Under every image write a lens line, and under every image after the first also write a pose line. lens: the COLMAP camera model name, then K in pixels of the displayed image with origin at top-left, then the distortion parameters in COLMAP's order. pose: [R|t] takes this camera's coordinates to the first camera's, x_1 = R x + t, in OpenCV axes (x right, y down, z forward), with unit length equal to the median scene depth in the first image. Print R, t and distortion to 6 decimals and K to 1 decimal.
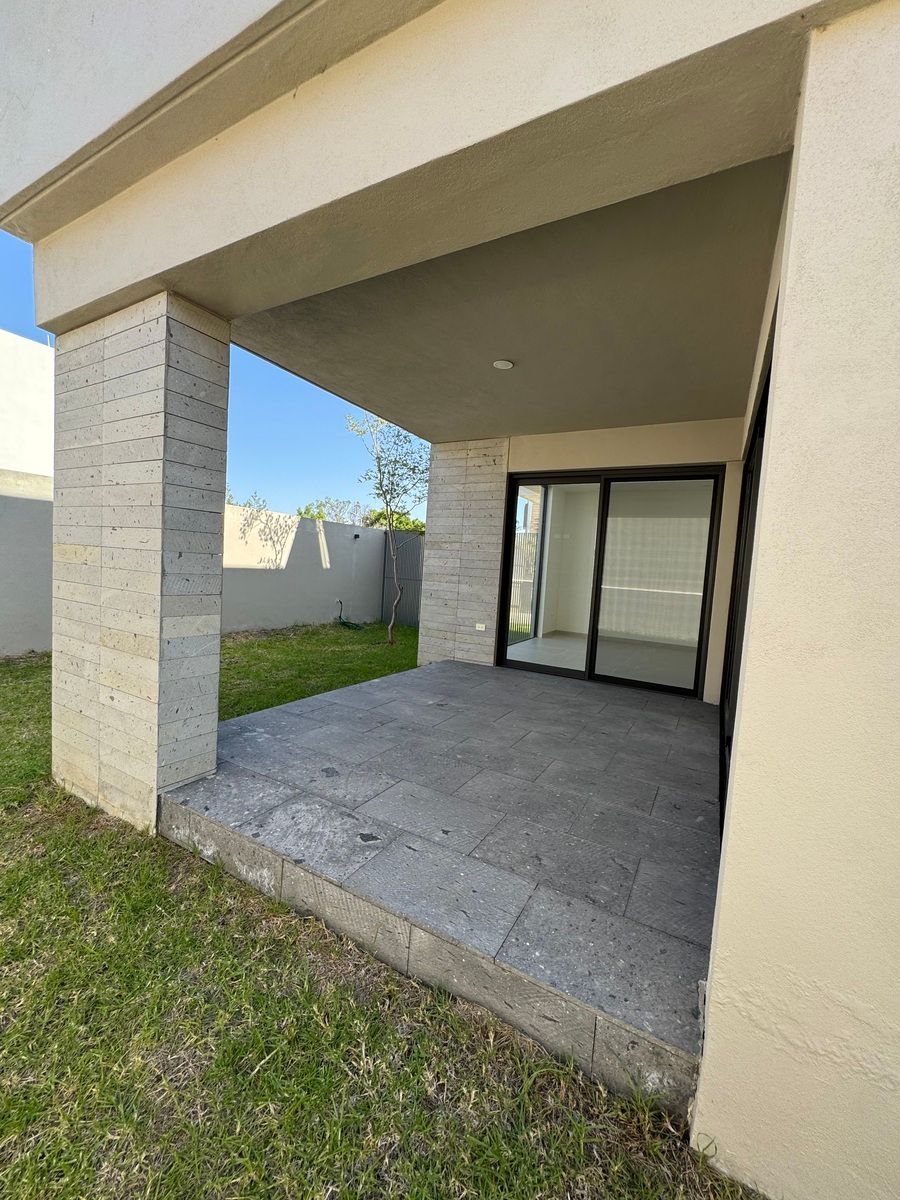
lens RADIAL K [[481.3, 0, 452.9], [0, 481.3, 601.1], [0, 0, 1]] dist [-0.000118, 0.000194]
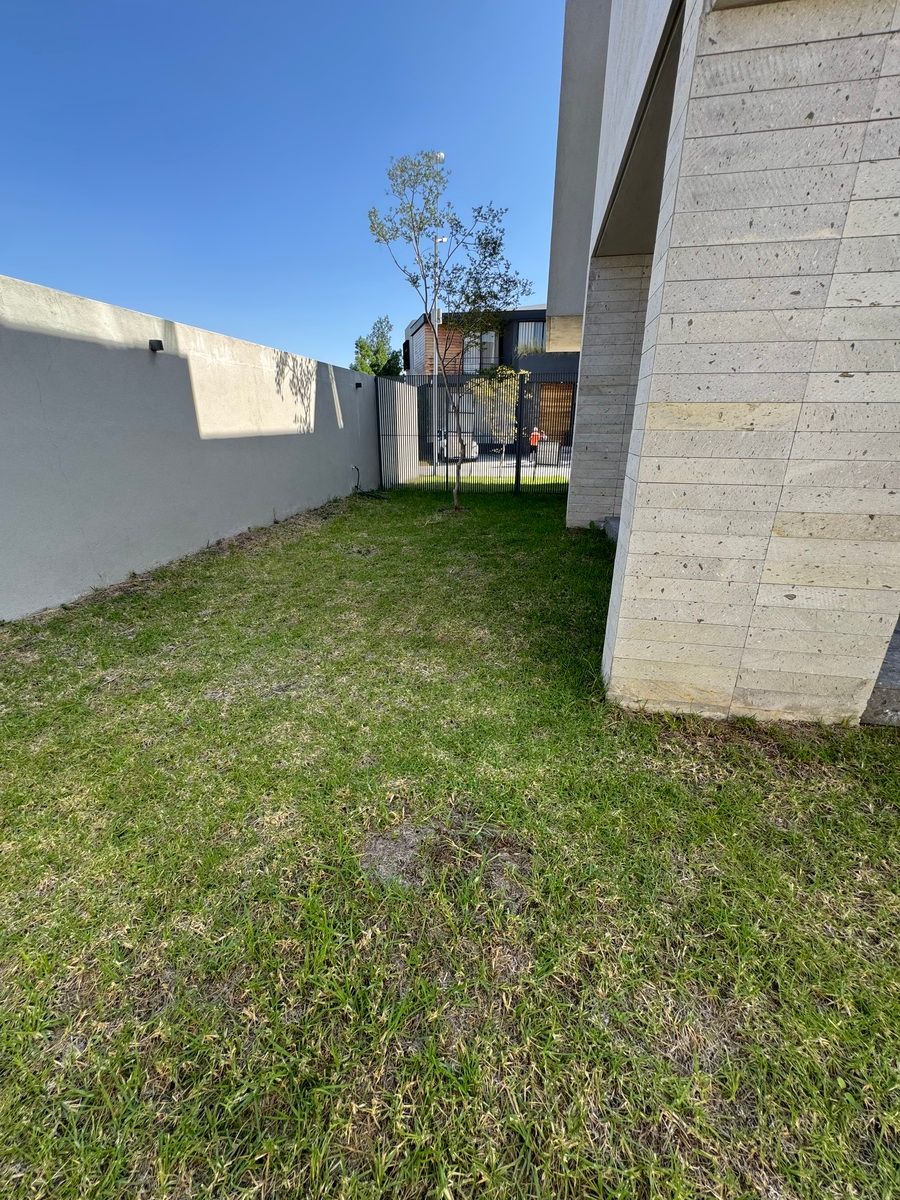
lens RADIAL K [[481.3, 0, 447.1], [0, 481.3, 599.9], [0, 0, 1]] dist [-0.000118, 0.000194]
pose [[0.940507, -0.171758, 0.293165, -0.622118], [0.079095, 0.949794, 0.302713, -0.038181], [-0.330439, -0.261516, 0.906873, 0.180179]]
